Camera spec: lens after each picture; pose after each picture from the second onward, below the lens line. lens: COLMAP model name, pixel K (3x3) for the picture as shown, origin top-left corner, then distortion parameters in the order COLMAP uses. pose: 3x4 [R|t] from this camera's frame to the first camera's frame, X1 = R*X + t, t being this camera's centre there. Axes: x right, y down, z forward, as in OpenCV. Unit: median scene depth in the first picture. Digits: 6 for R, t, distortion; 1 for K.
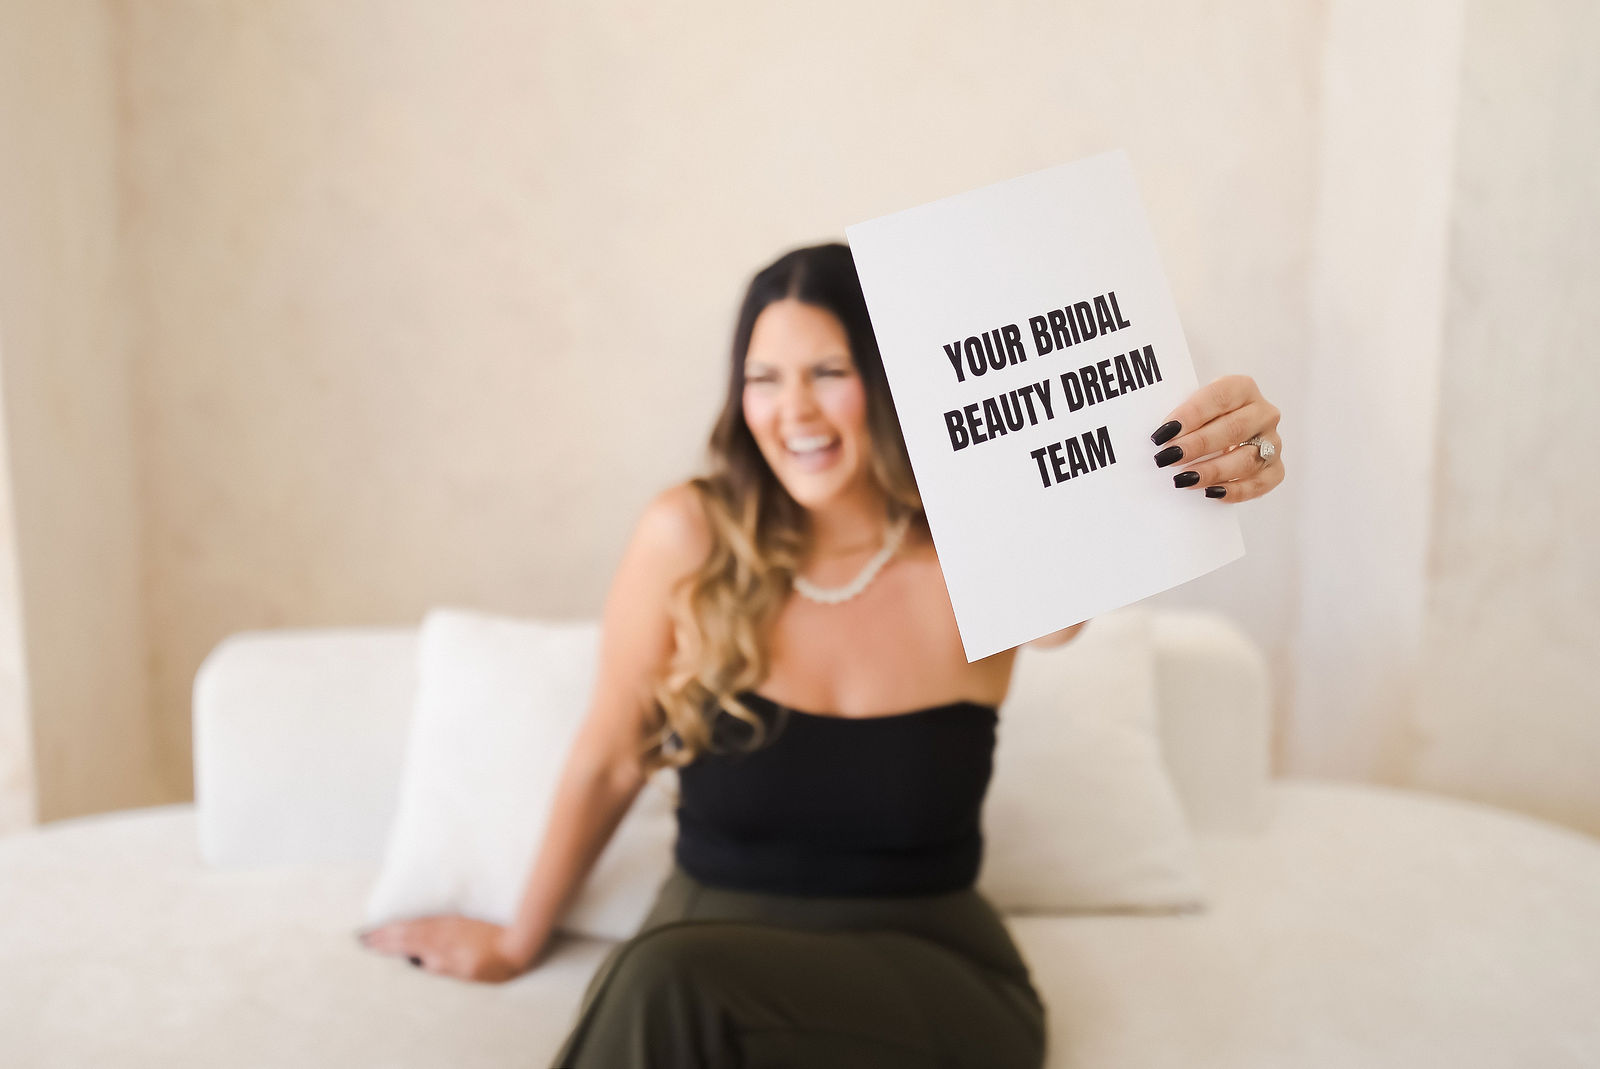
lens RADIAL K [[3204.3, 0, 800.0], [0, 3204.3, 534.5], [0, 0, 1]] dist [0.045577, 0.184796]
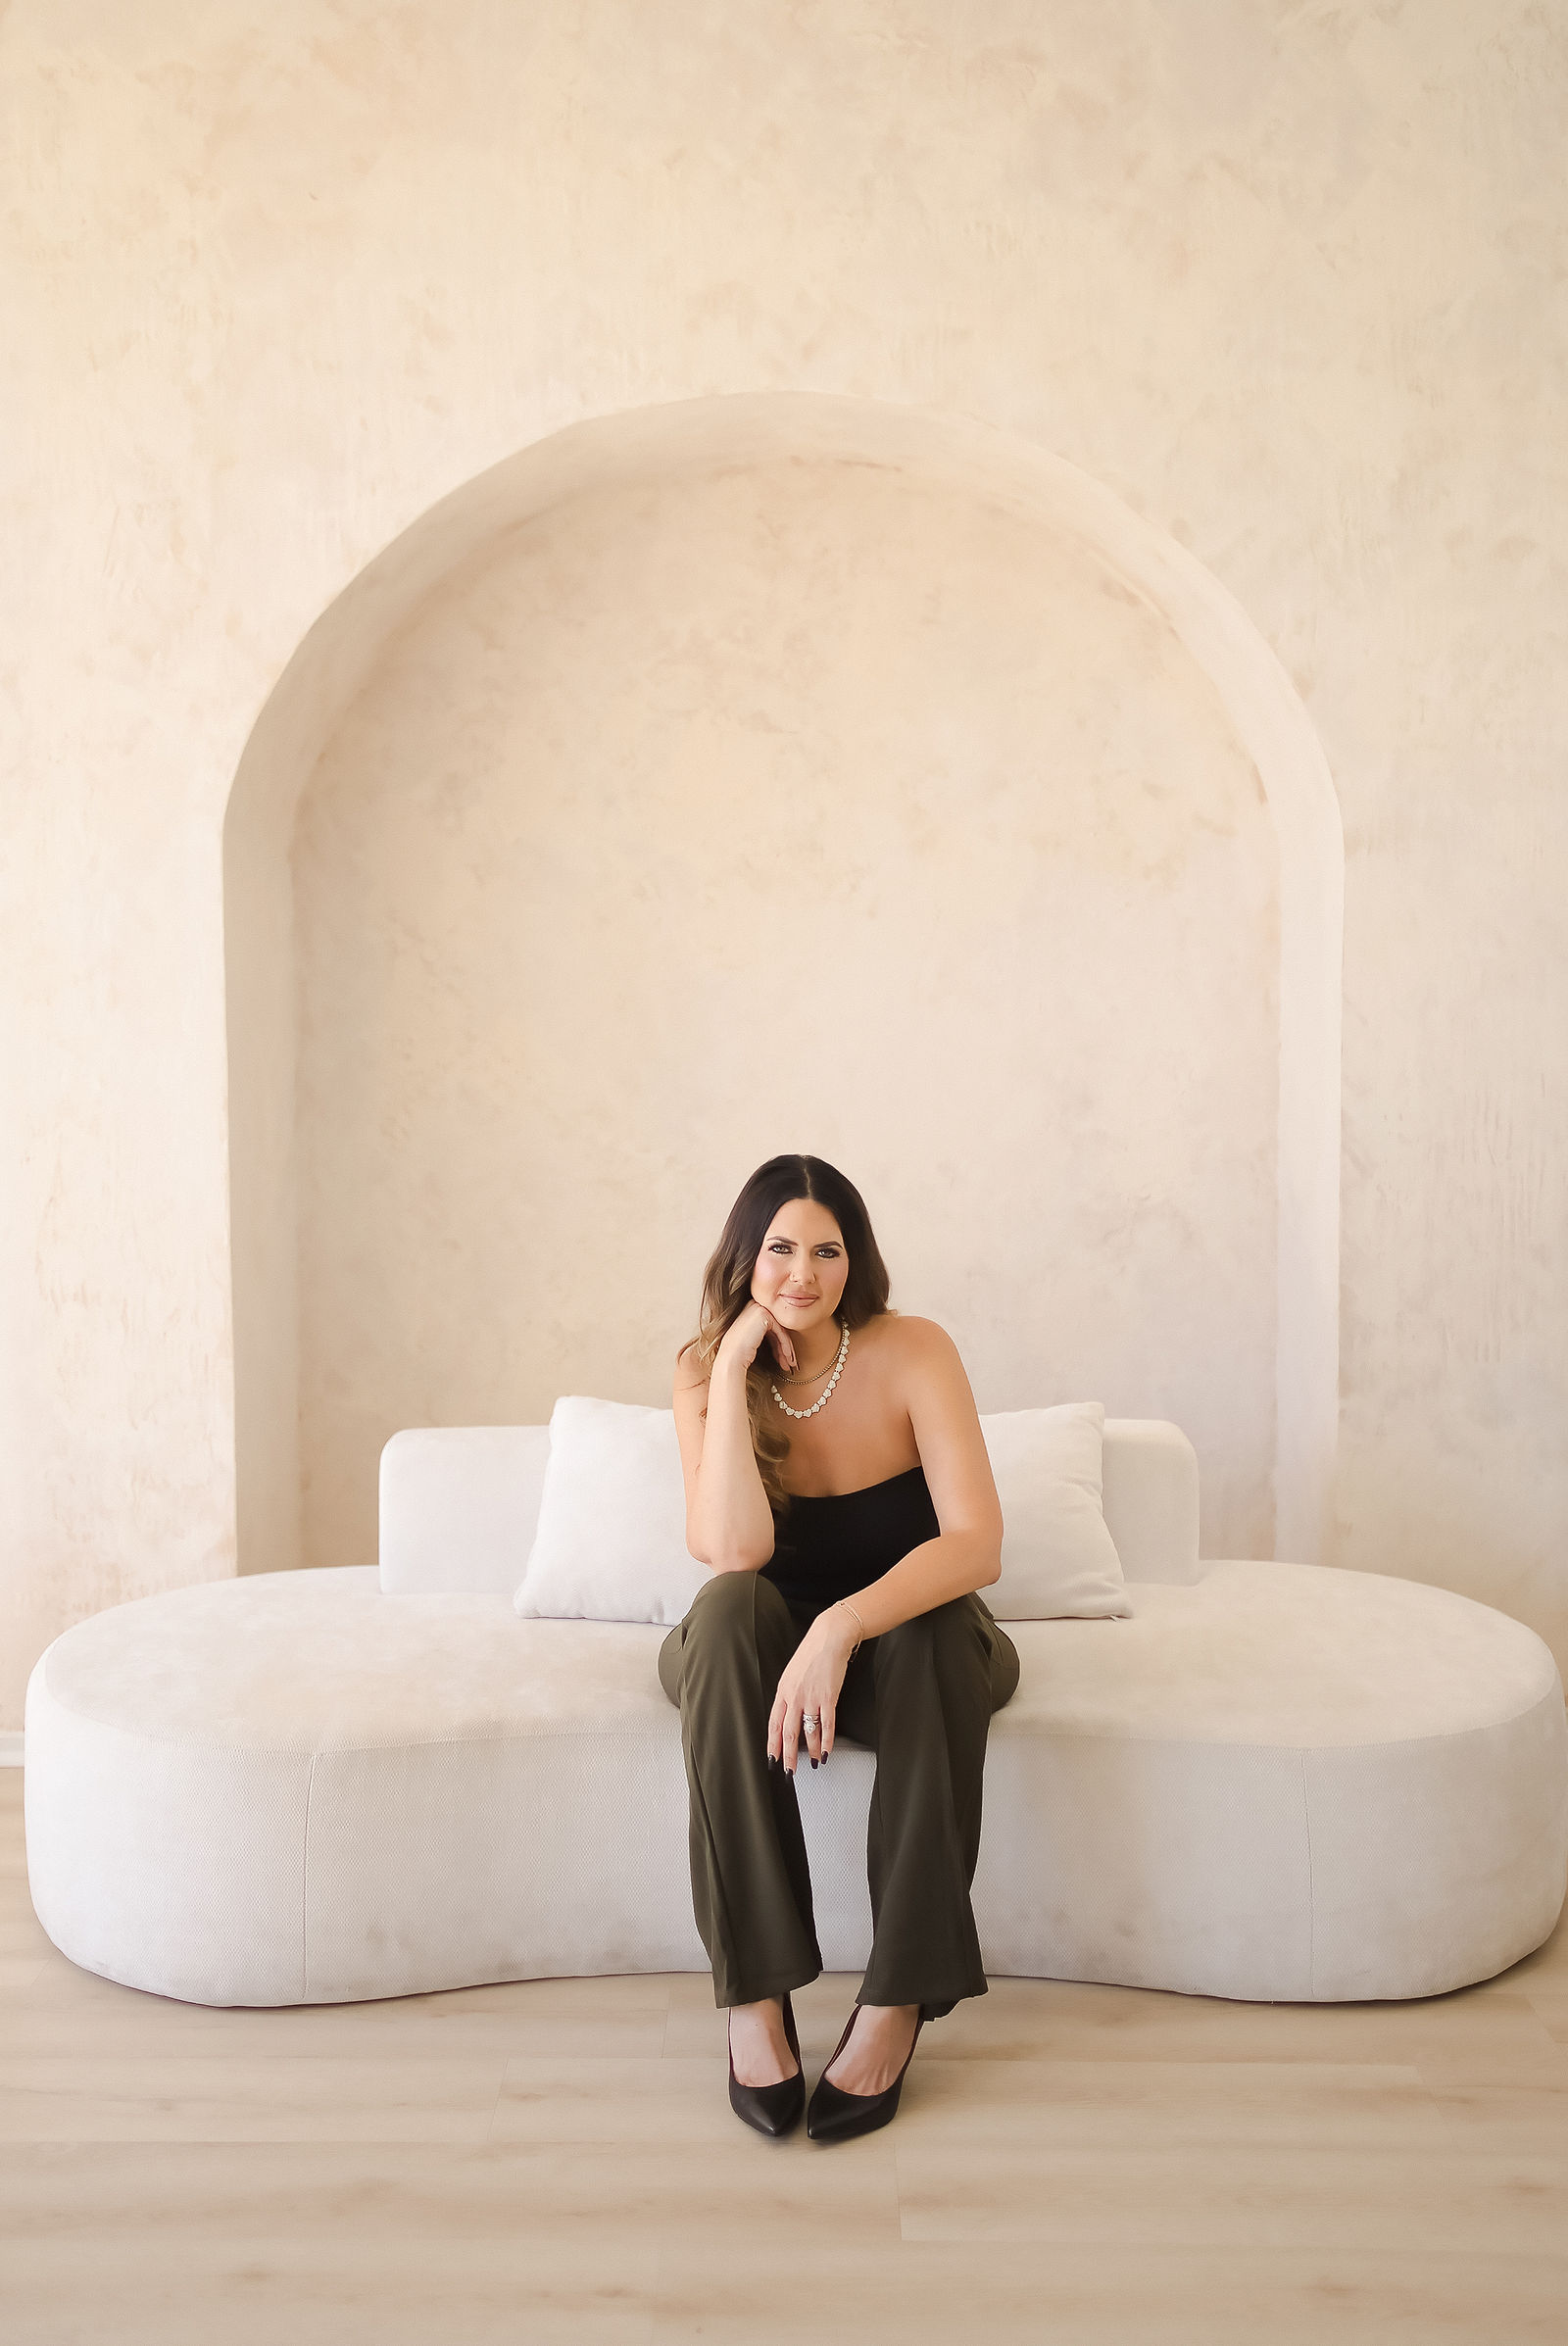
lens RADIAL K [[4698.4, 0, 784.0], [0, 4698.4, 1173.0], [0, 0, 1]] dist [0.045577, 0.184796]
pose [[0.999312, 0.000480, -0.037074, 0.047520], [-0.003871, 0.995801, -0.091459, 0.098925], [0.036875, 0.091539, 0.995118, -0.868325]]
